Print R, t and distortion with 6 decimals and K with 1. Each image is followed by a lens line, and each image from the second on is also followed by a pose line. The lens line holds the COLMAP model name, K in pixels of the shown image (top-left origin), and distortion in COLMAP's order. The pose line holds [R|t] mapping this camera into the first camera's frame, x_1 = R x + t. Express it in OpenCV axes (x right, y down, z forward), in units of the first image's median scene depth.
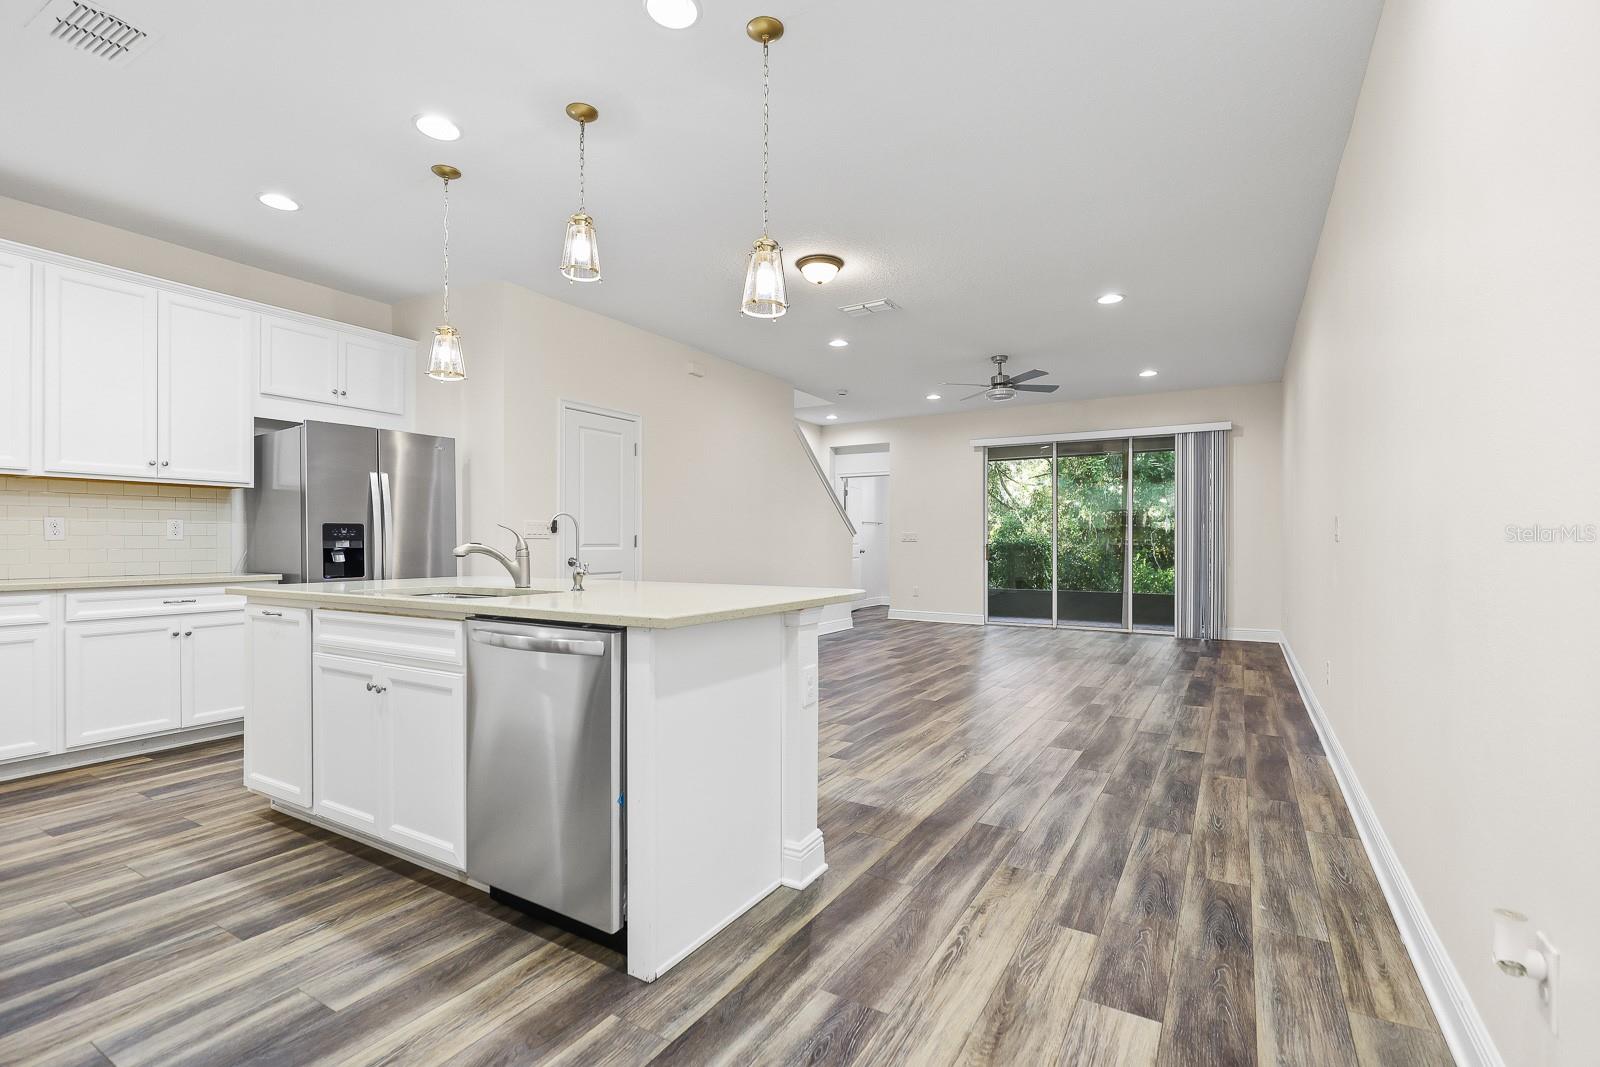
lens RADIAL K [[728.8, 0, 804.0], [0, 728.8, 551.5], [0, 0, 1]] dist [-0.001665, 0.000896]
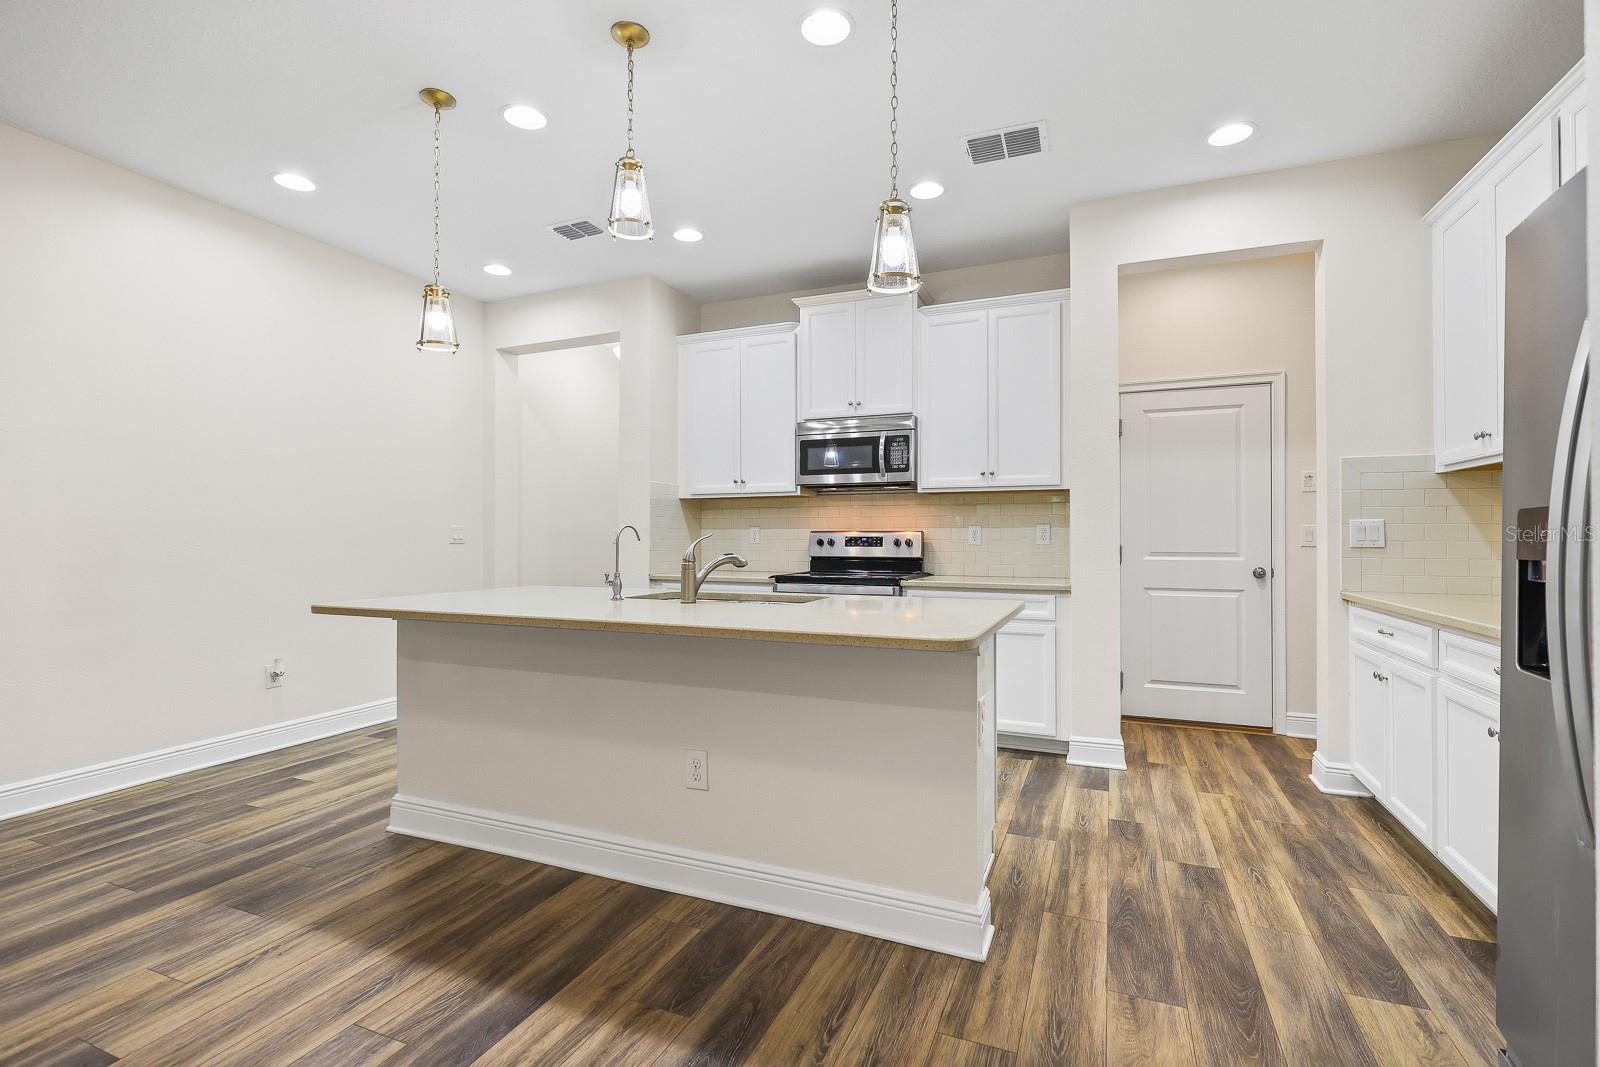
lens RADIAL K [[728.8, 0, 800.7], [0, 728.8, 538.4], [0, 0, 1]] dist [-0.001665, 0.000896]
pose [[-0.990638, 0.002939, -0.136481, -0.477668], [0.001109, 0.999908, 0.013482, -0.052524], [0.136509, 0.013205, -0.990551, 2.280628]]
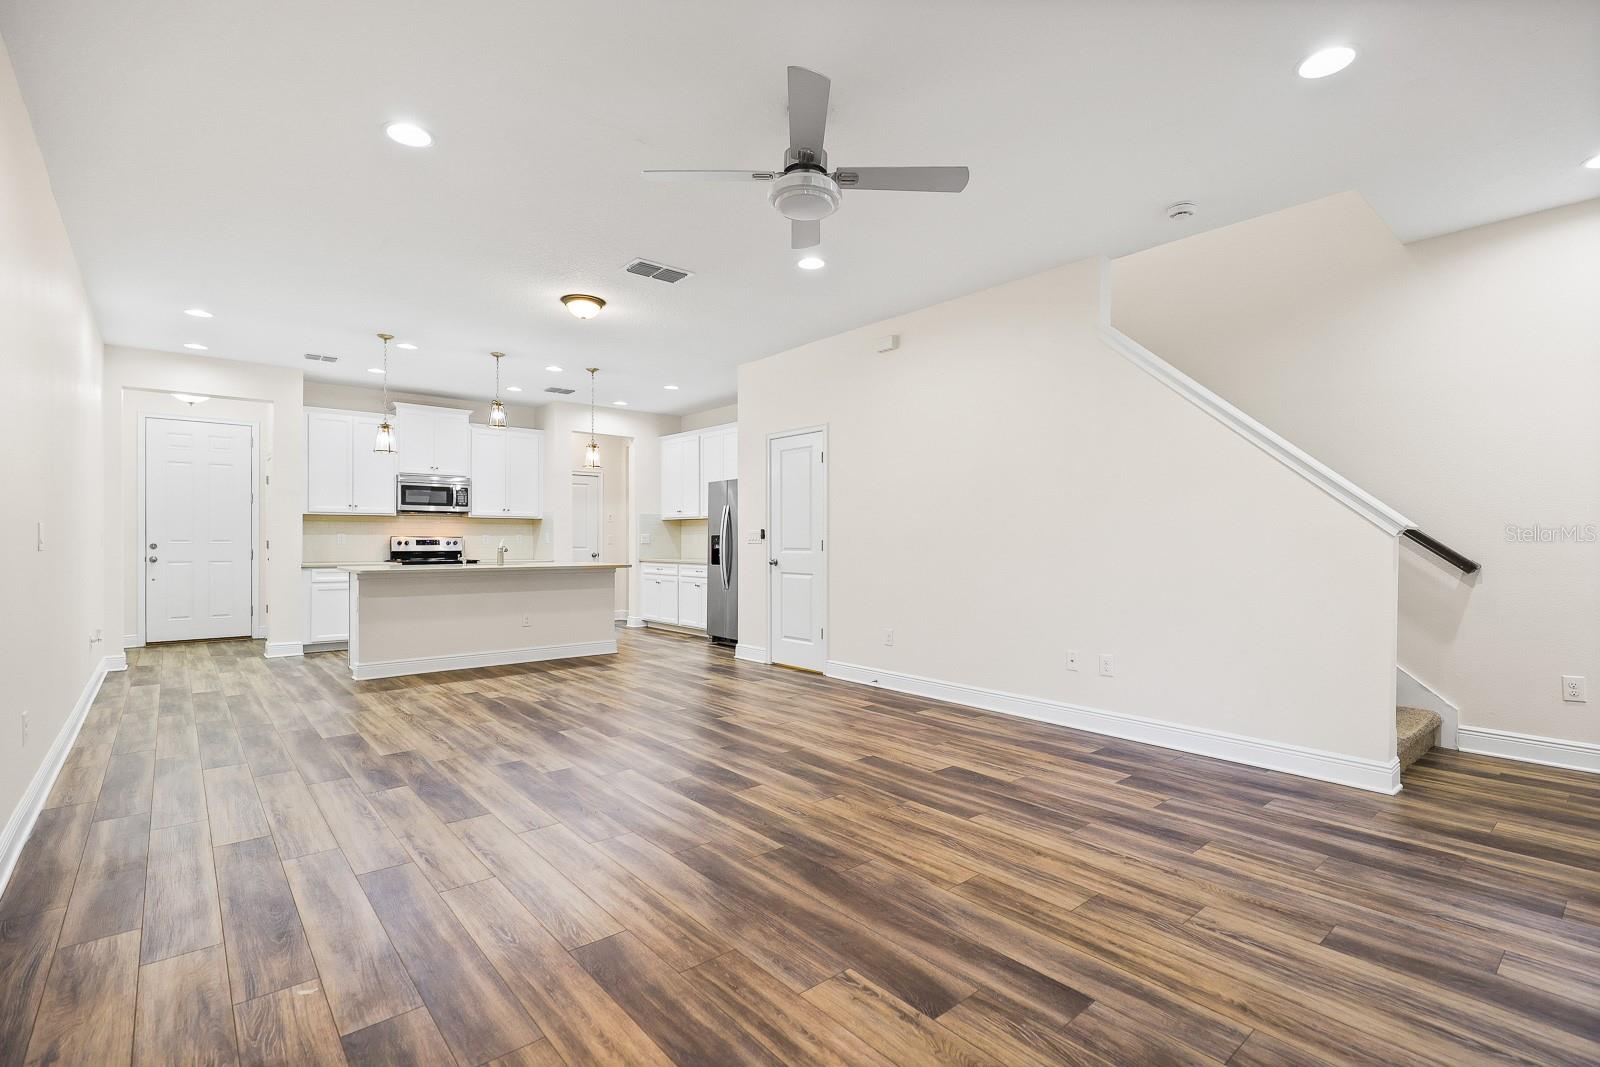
lens RADIAL K [[728.8, 0, 804.2], [0, 728.8, 530.6], [0, 0, 1]] dist [-0.001665, 0.000896]
pose [[-0.320750, -0.011159, -0.947098, 1.864769], [-0.011862, 0.999900, -0.007764, -0.068398], [0.947090, 0.008744, -0.320850, 3.229135]]
